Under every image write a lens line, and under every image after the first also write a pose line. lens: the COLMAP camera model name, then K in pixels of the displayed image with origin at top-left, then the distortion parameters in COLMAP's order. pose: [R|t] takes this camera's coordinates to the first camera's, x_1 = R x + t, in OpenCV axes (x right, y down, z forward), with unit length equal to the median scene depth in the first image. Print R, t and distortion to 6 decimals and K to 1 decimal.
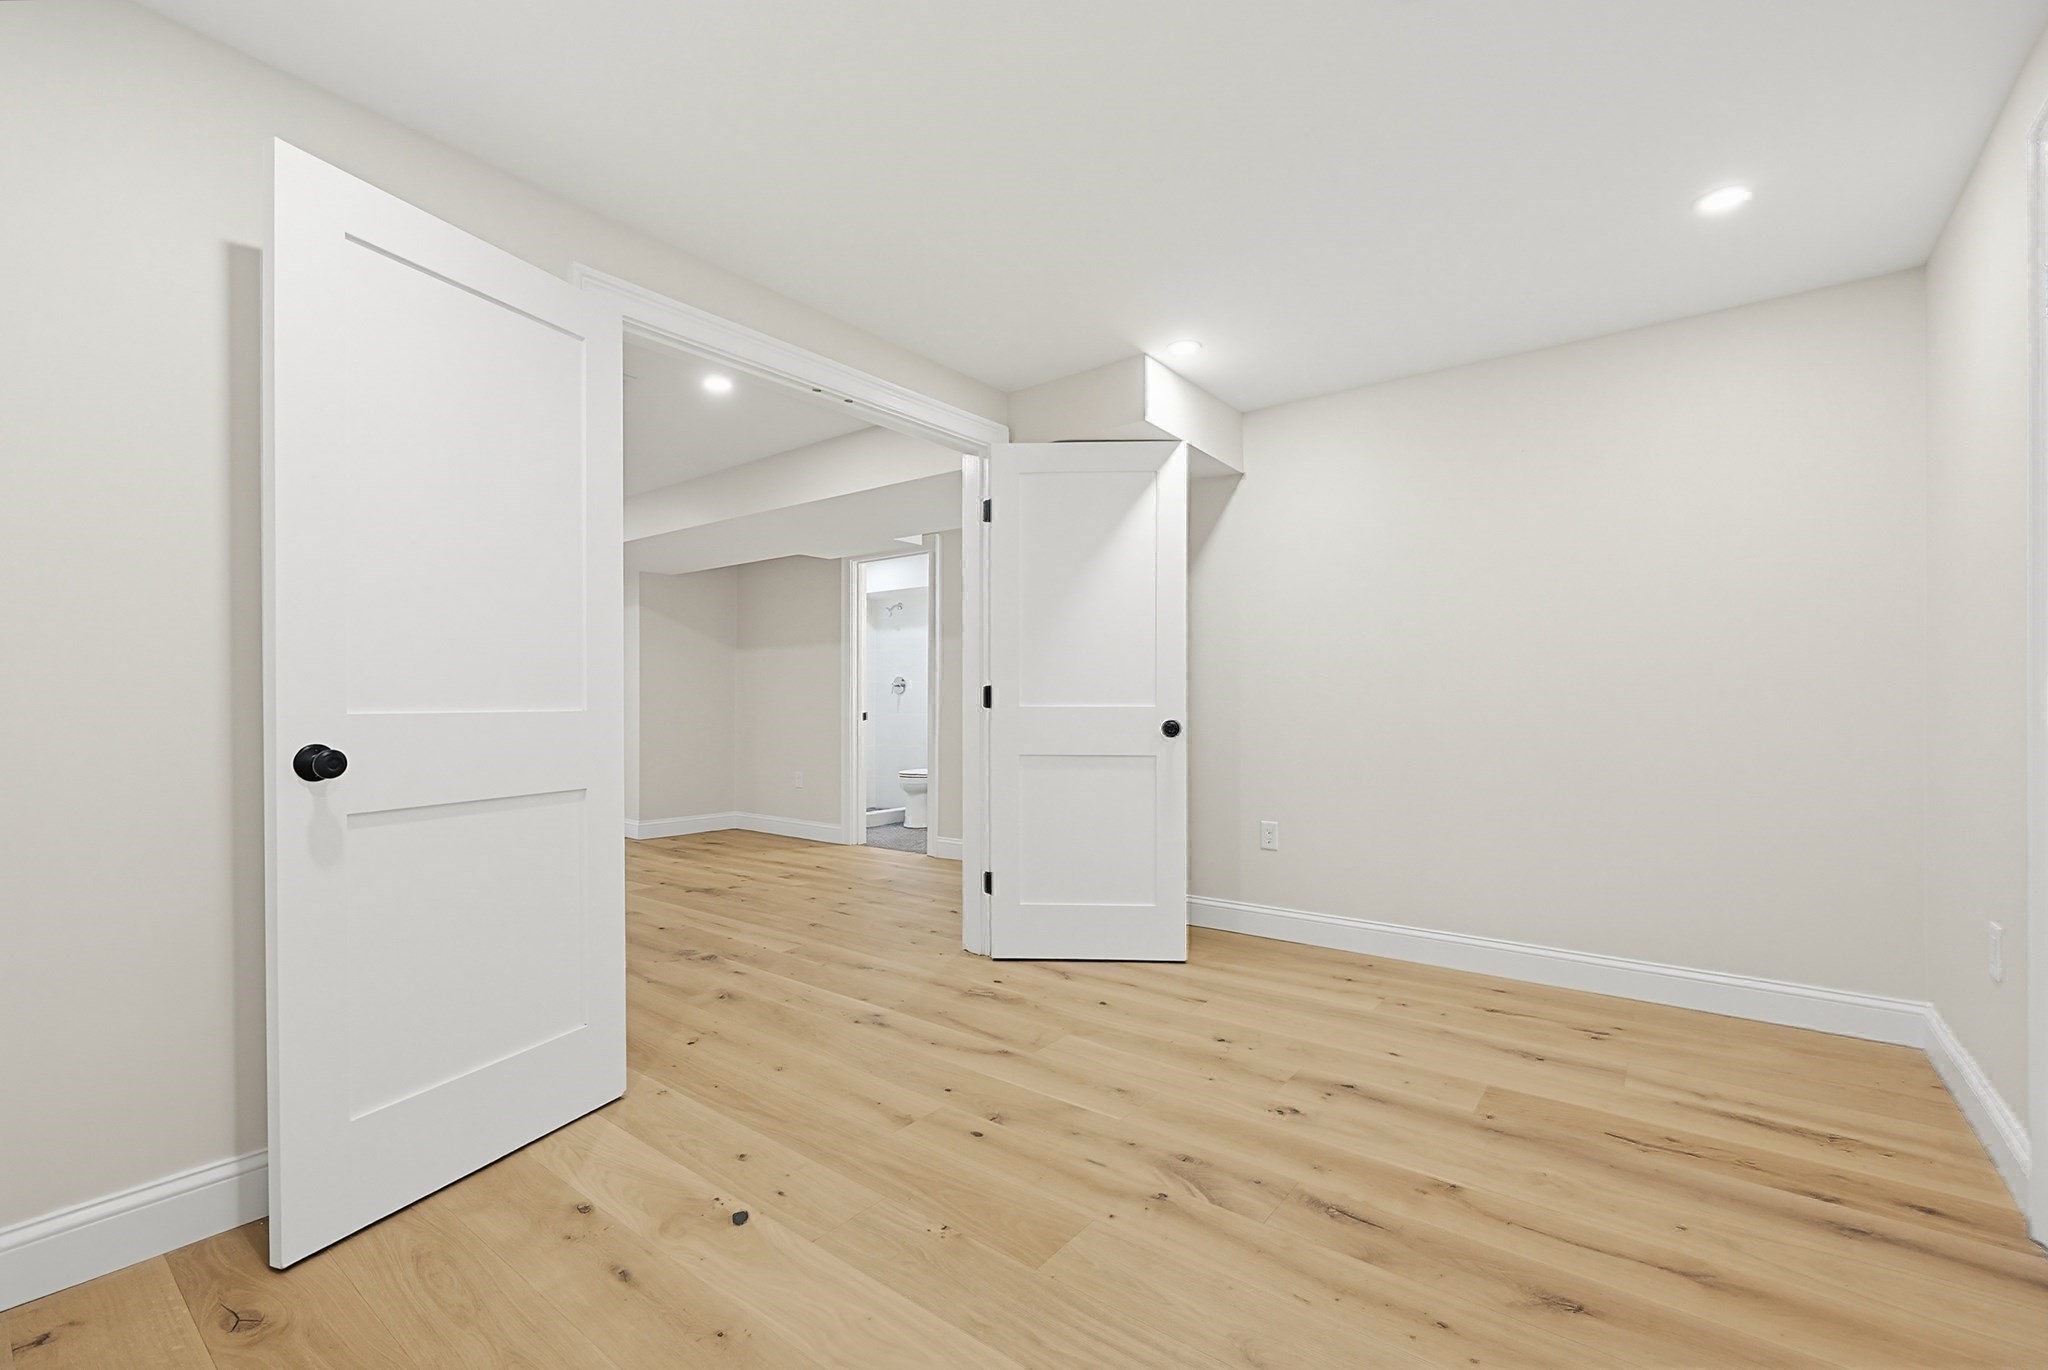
lens RADIAL K [[880.5, 0, 1042.5], [0, 880.5, 692.9], [0, 0, 1]] dist [-0.002653, -0.001123]
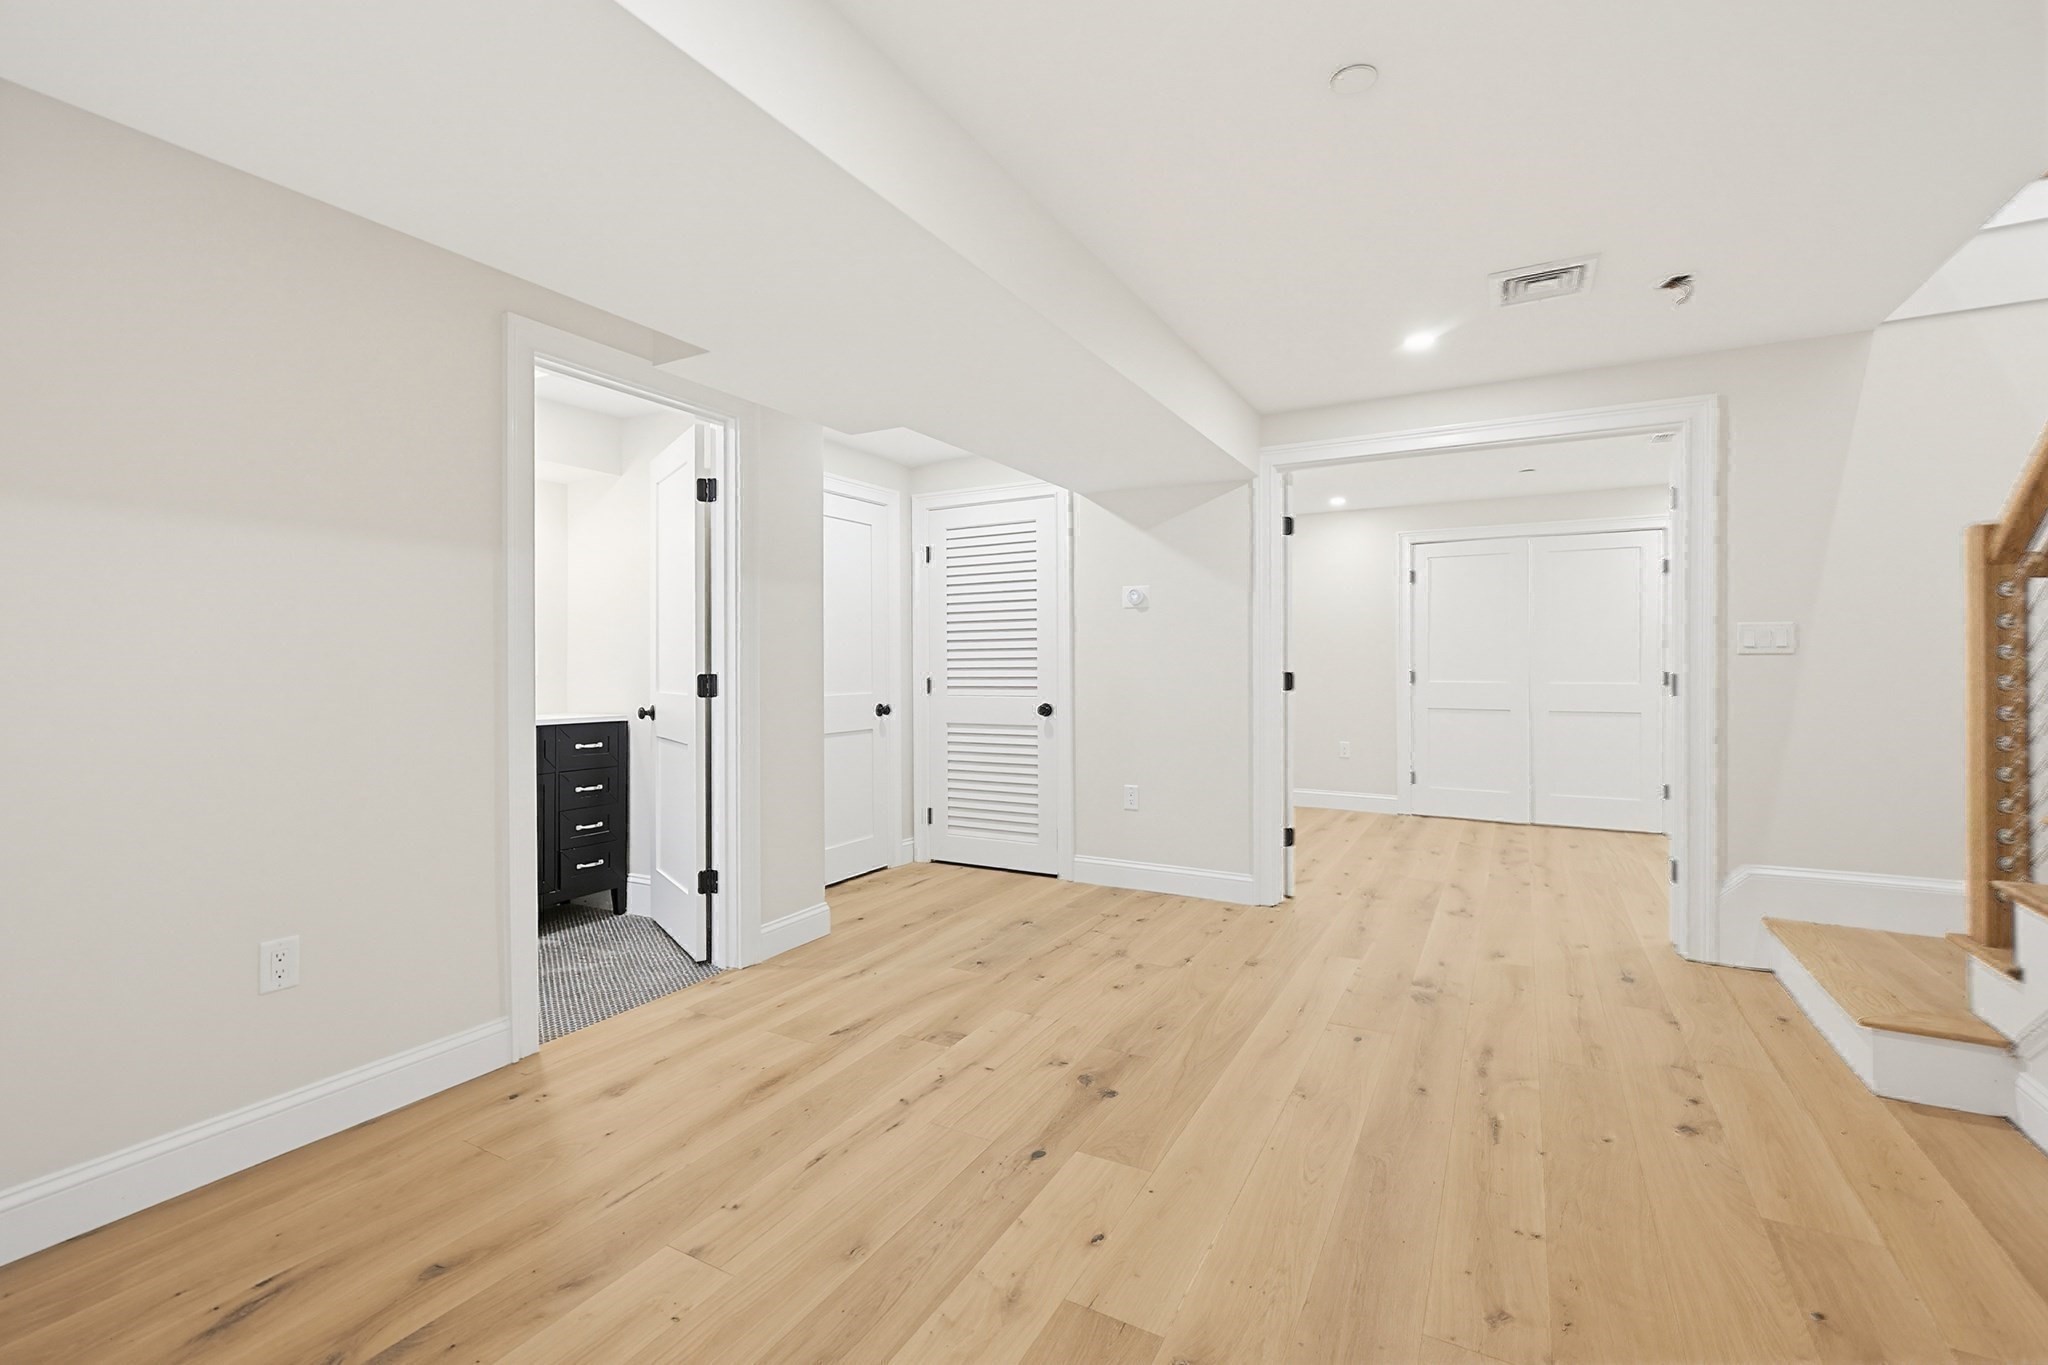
lens RADIAL K [[880.5, 0, 1043.5], [0, 880.5, 649.5], [0, 0, 1]] dist [-0.002653, -0.001123]
pose [[-0.155915, 0.021572, 0.987535, -1.233039], [-0.005359, 0.999728, -0.022685, -0.009341], [-0.987756, -0.008830, -0.155757, 1.565135]]
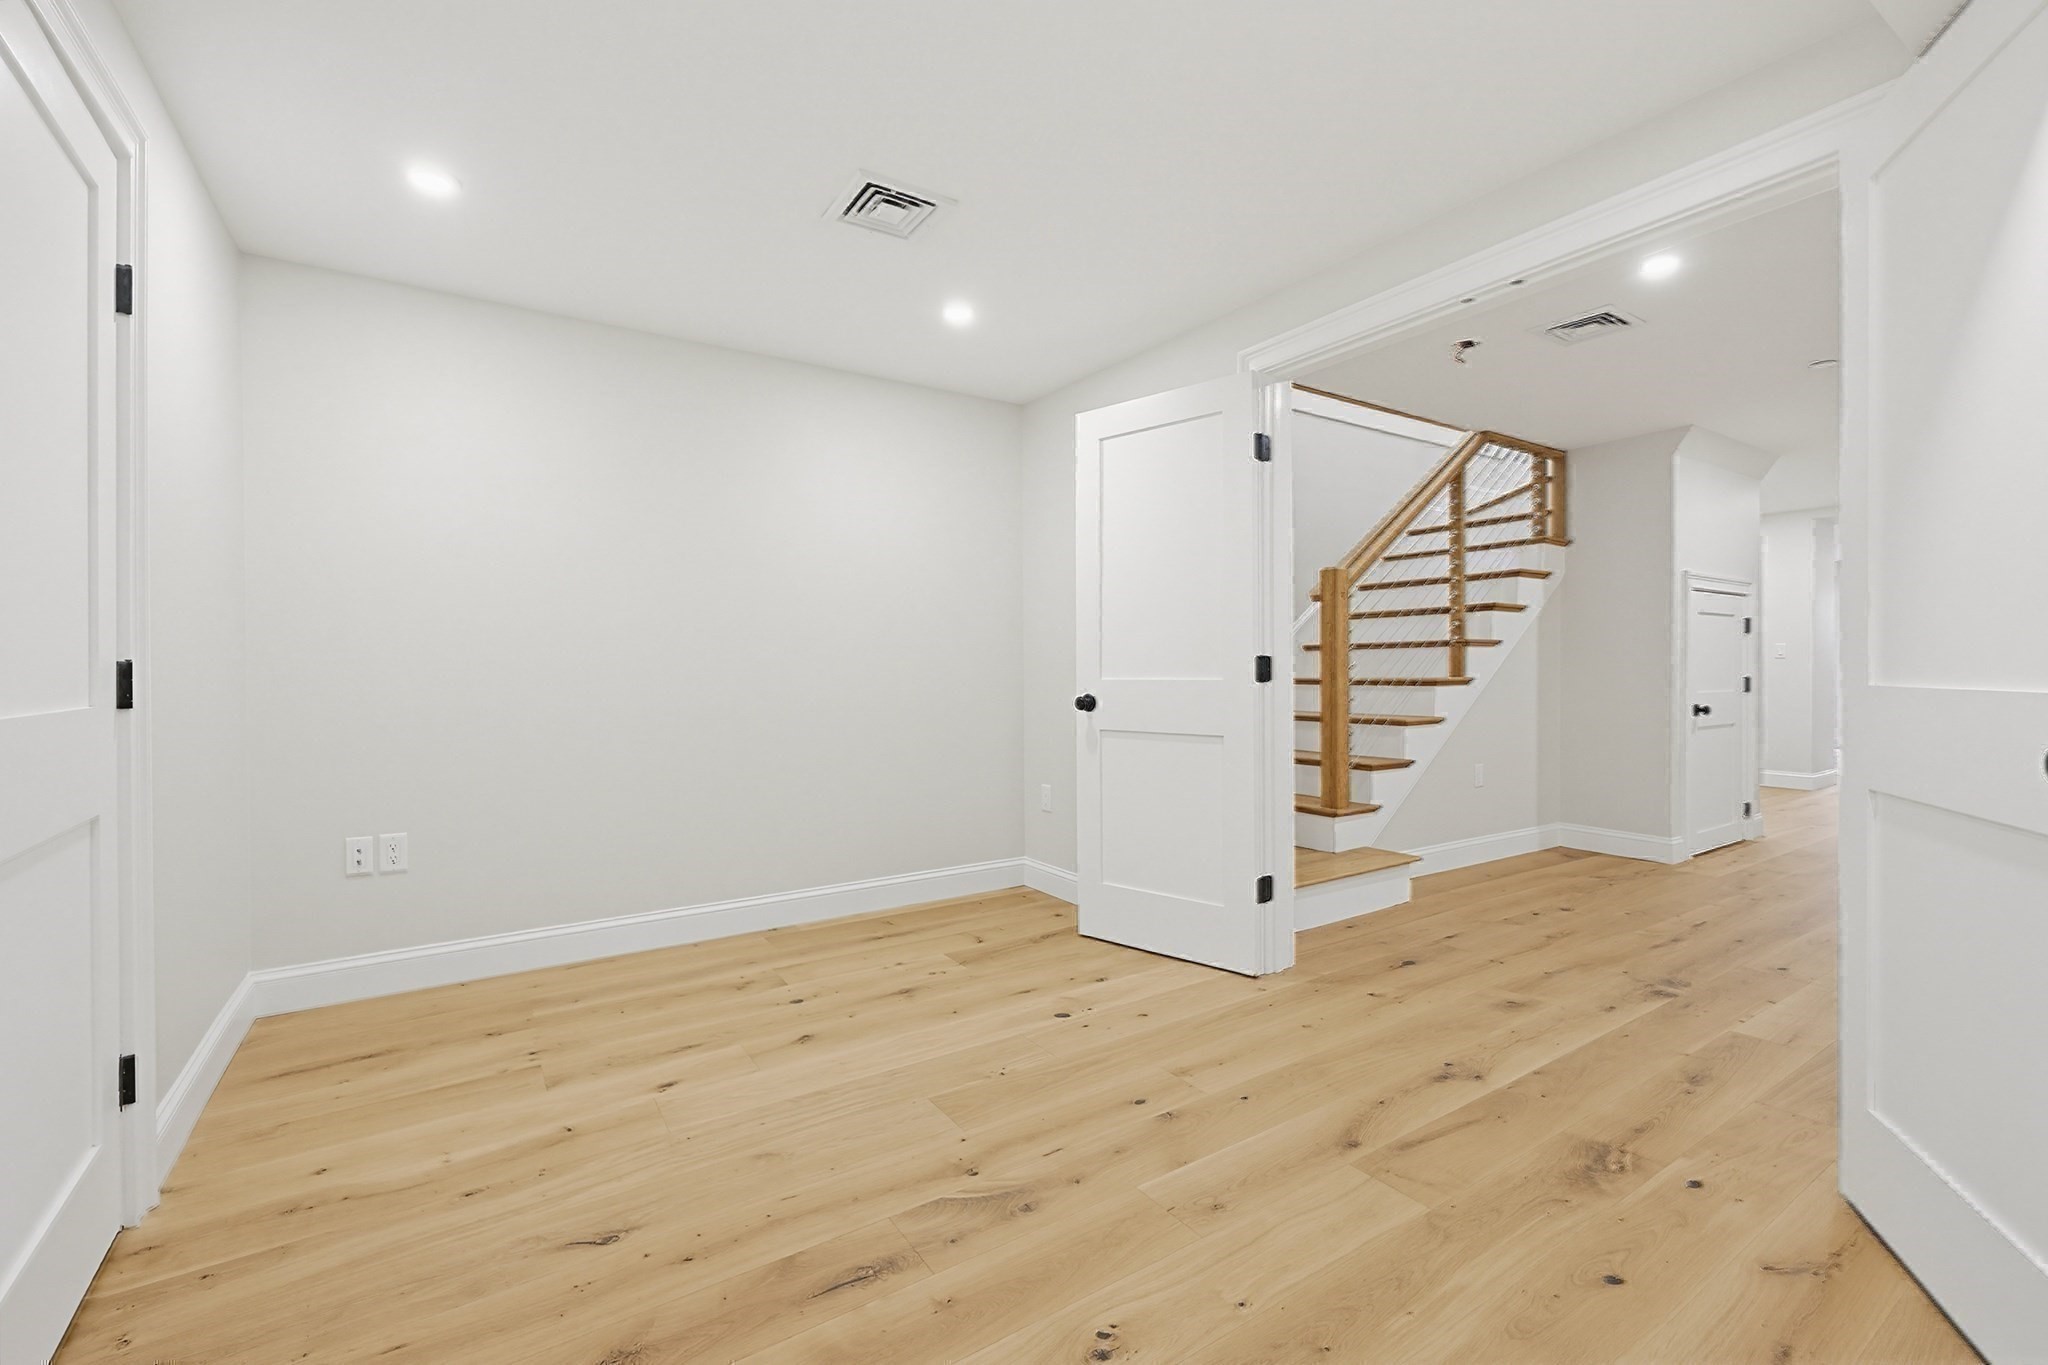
lens RADIAL K [[880.5, 0, 1028.8], [0, 880.5, 673.9], [0, 0, 1]] dist [-0.002653, -0.001123]
pose [[-0.333276, 0.011295, -0.942762, 0.568891], [0.018461, 0.999815, 0.005453, -0.000841], [0.942649, -0.015587, -0.333423, 0.757059]]
